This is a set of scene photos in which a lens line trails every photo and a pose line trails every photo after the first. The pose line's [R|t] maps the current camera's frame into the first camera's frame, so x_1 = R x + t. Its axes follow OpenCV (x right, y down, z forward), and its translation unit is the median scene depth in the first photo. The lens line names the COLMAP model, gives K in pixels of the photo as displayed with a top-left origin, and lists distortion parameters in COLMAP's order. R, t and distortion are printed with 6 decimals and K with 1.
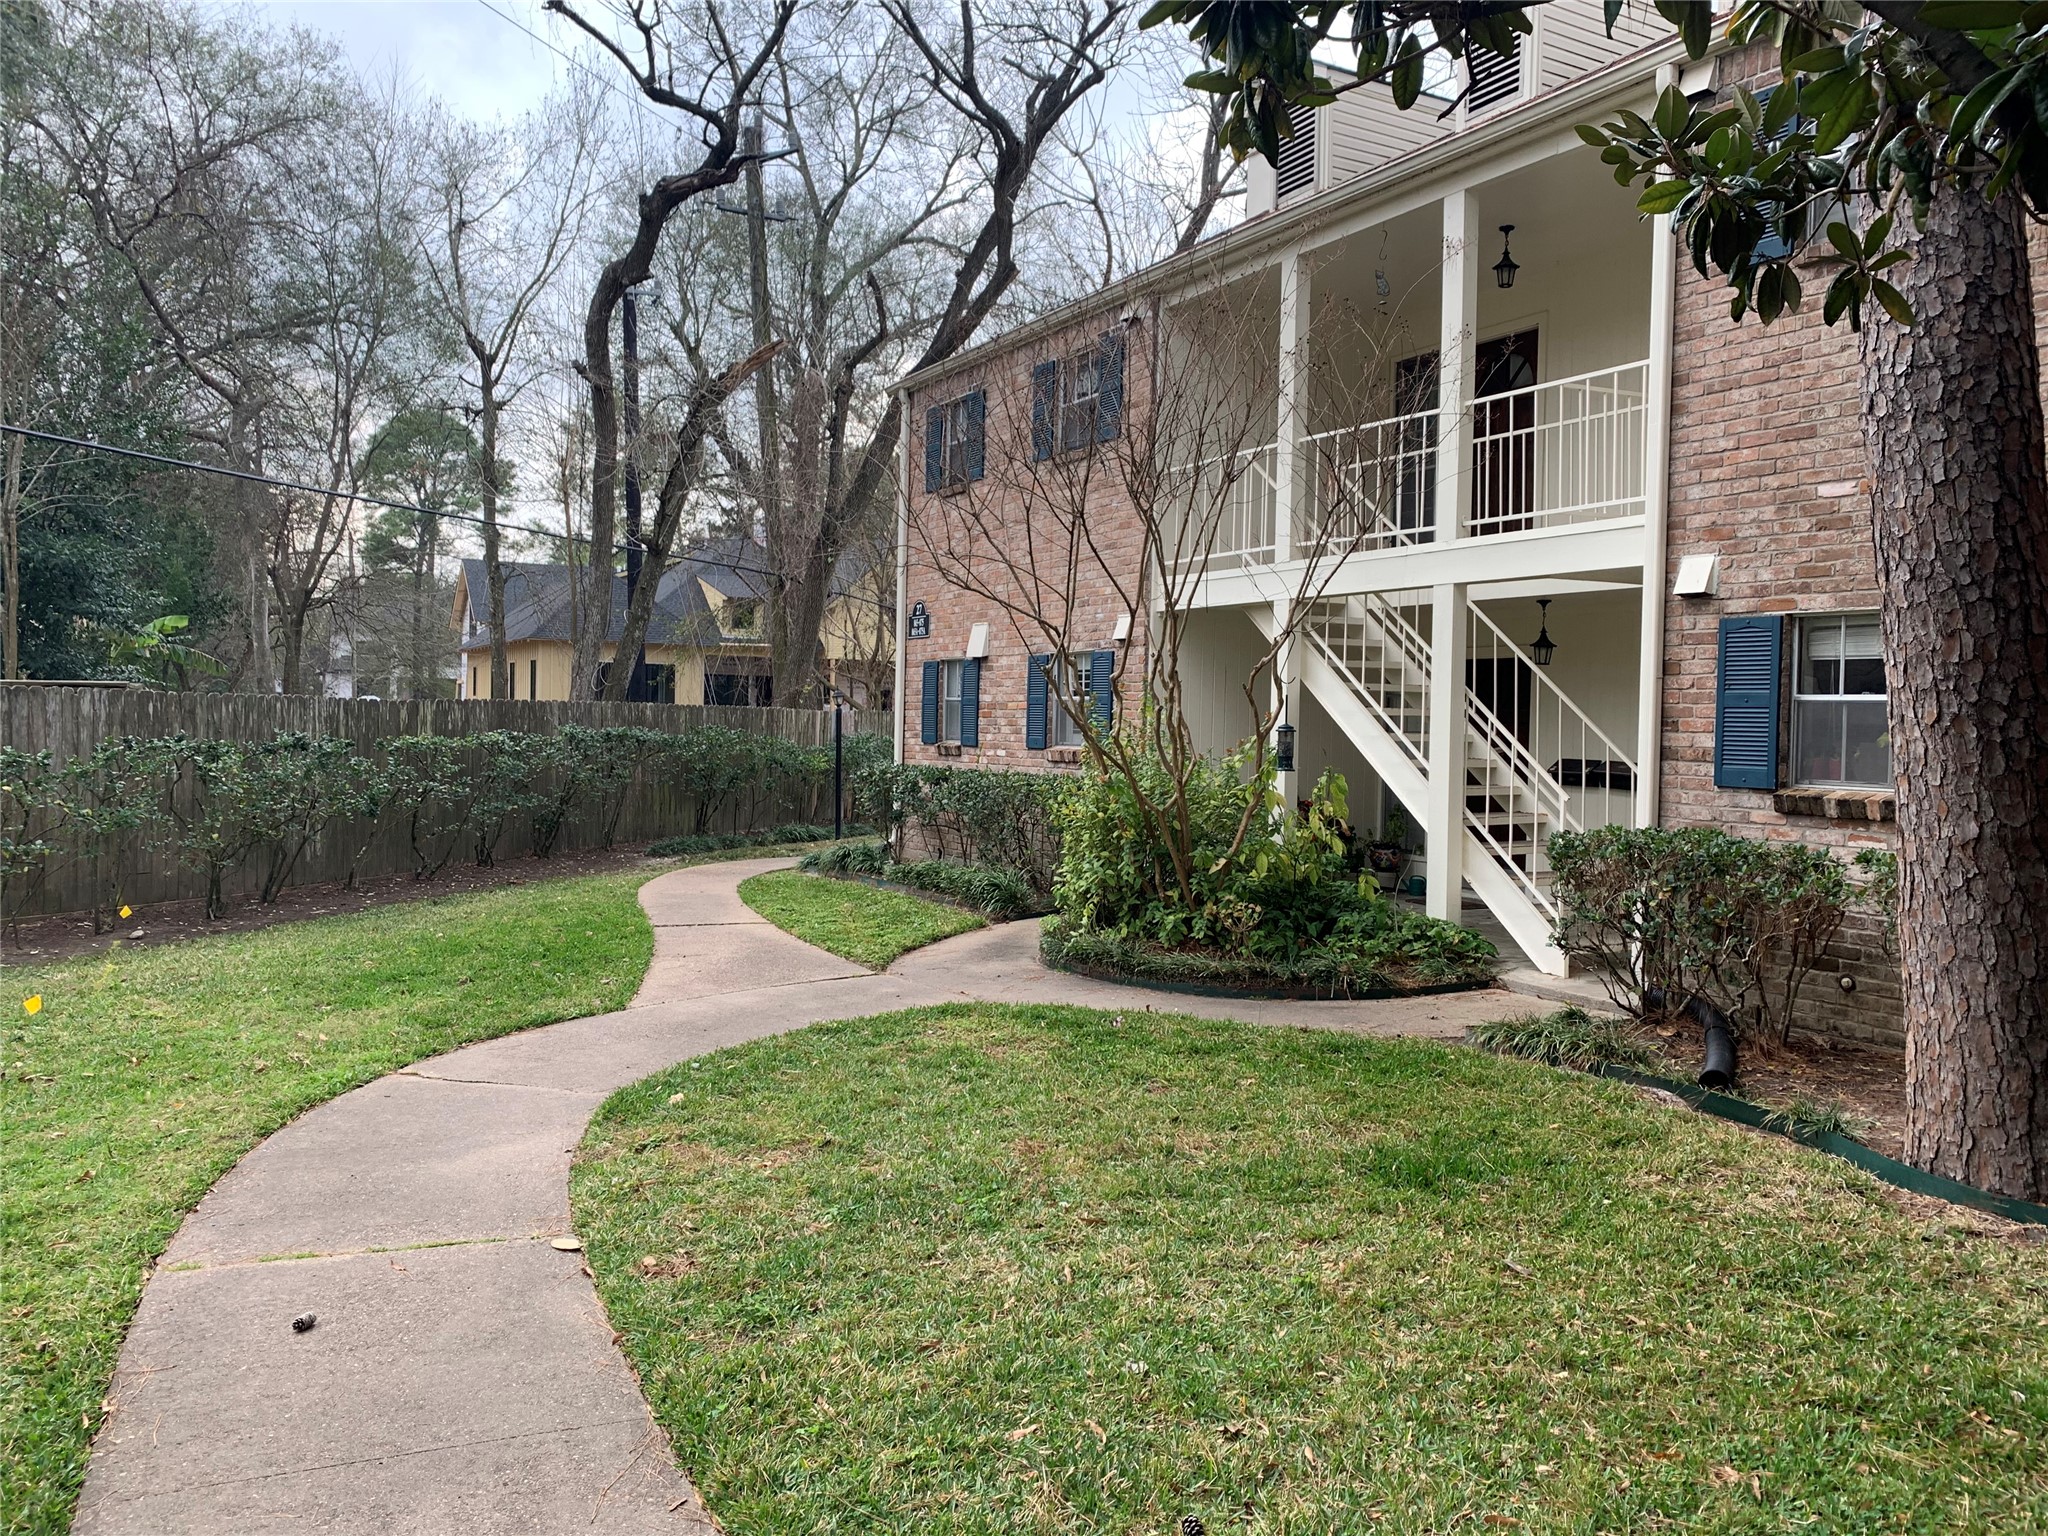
lens RADIAL K [[1544.9, 0, 1024.0], [0, 1544.9, 768.0], [0, 0, 1]] dist [0.007314, -0.000825]
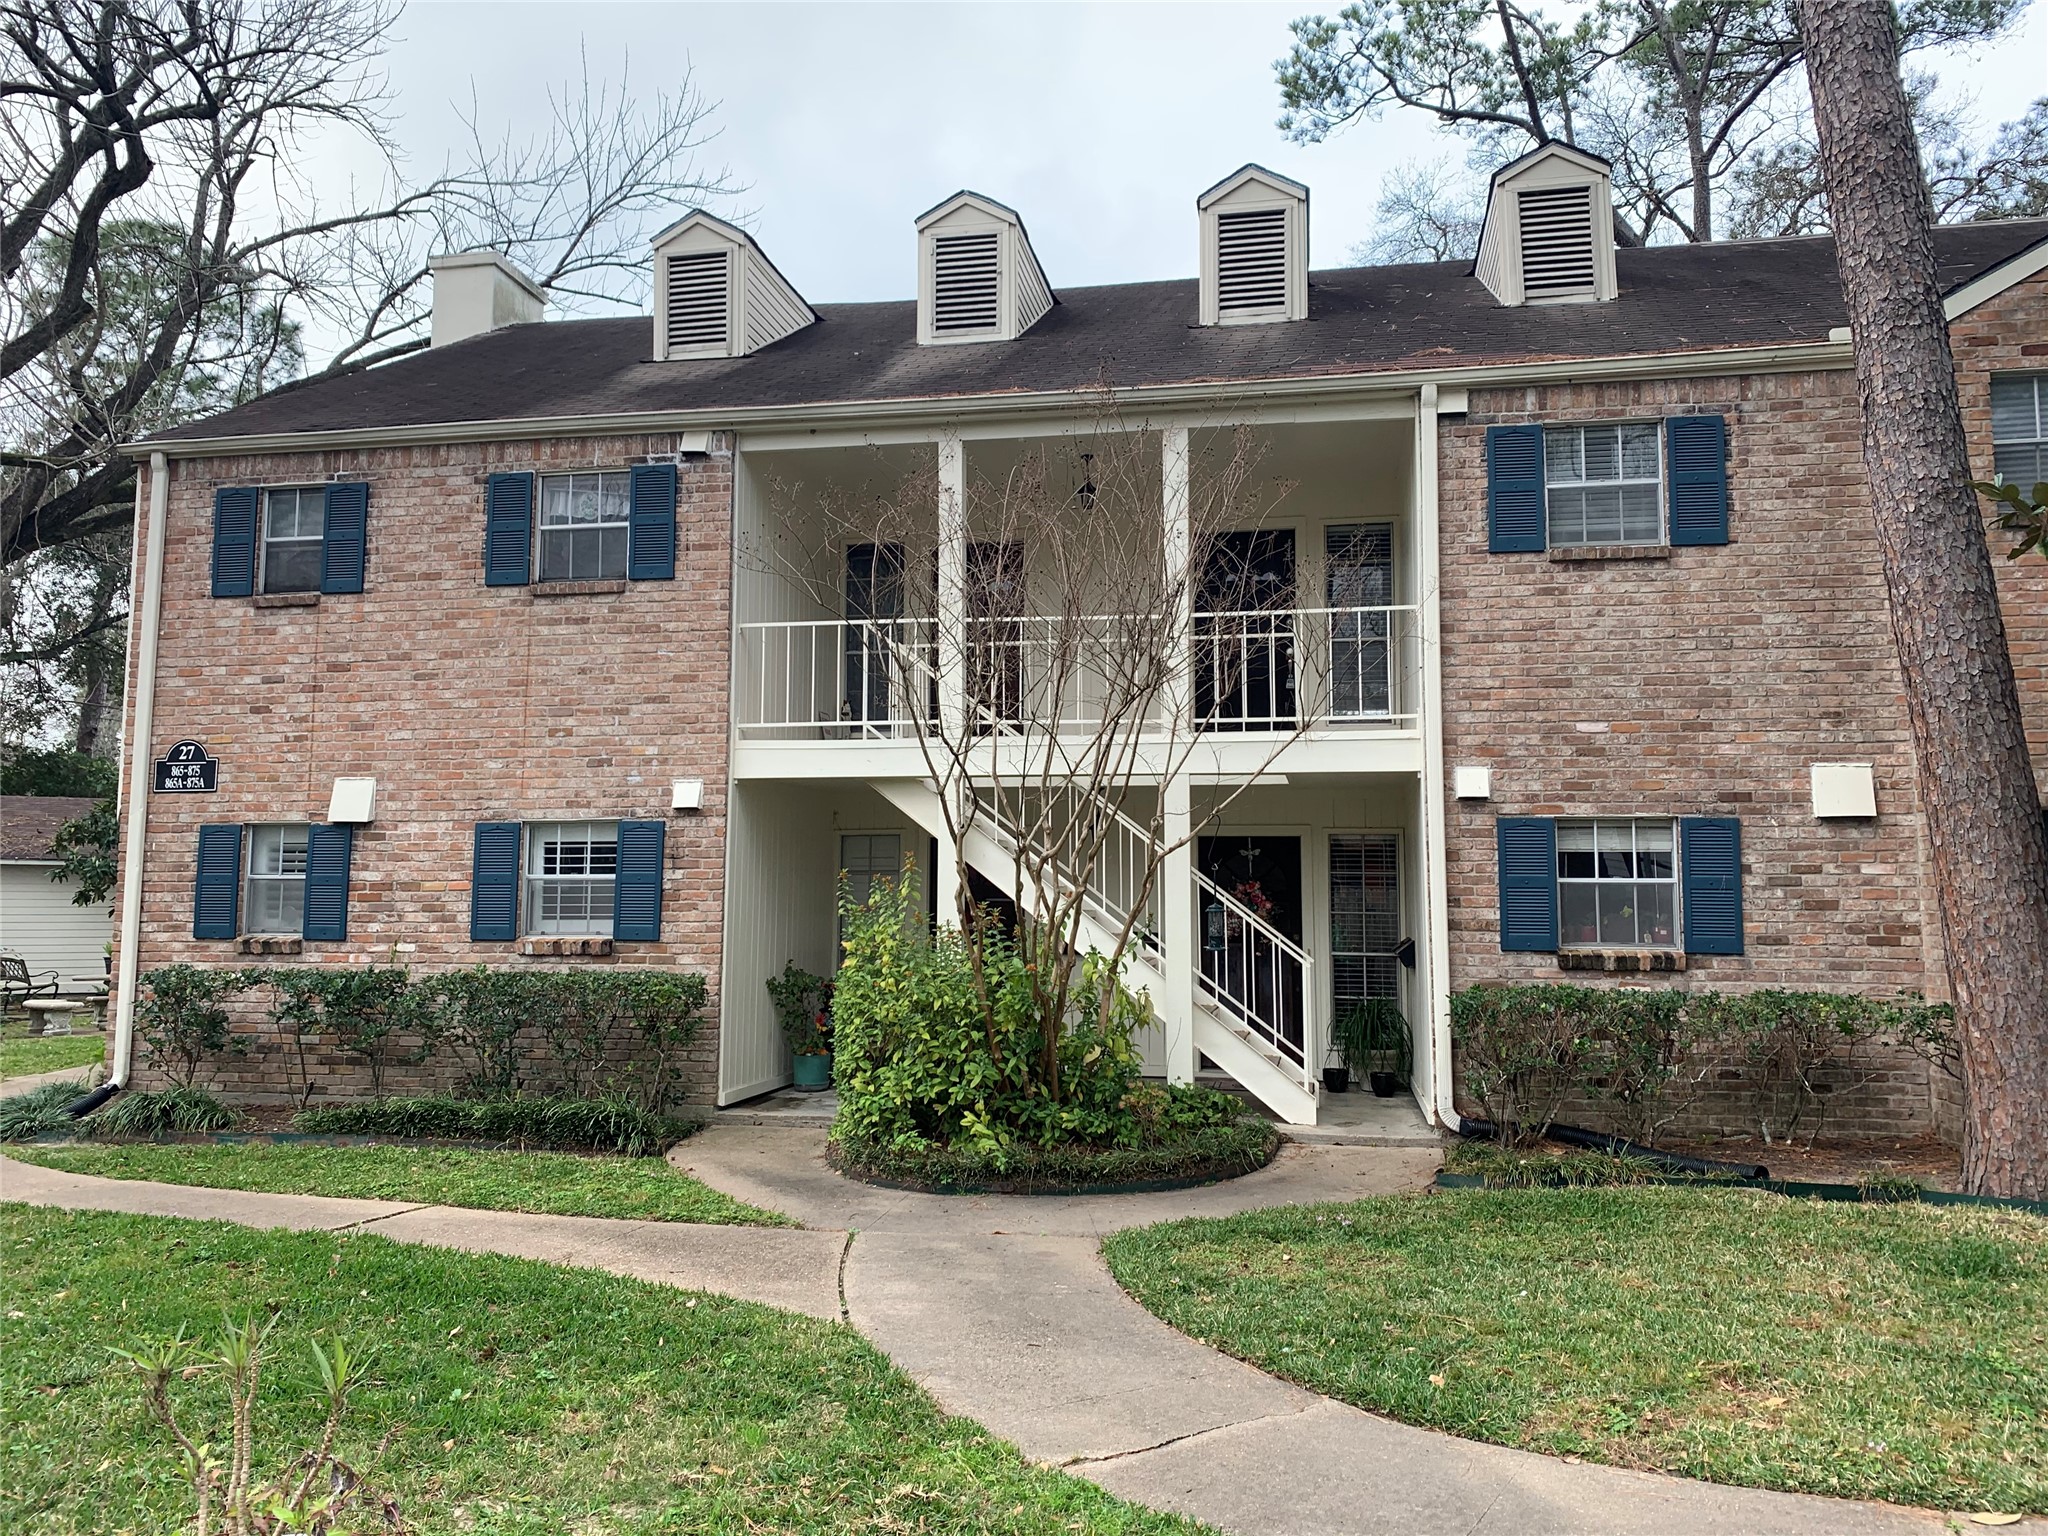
lens RADIAL K [[1544.9, 0, 1024.0], [0, 1544.9, 768.0], [0, 0, 1]] dist [0.007314, -0.000825]
pose [[0.640014, 0.051590, 0.766630, -0.780583], [0.031648, 0.995127, -0.093387, -0.030843], [-0.767711, 0.084032, 0.635262, 0.487274]]
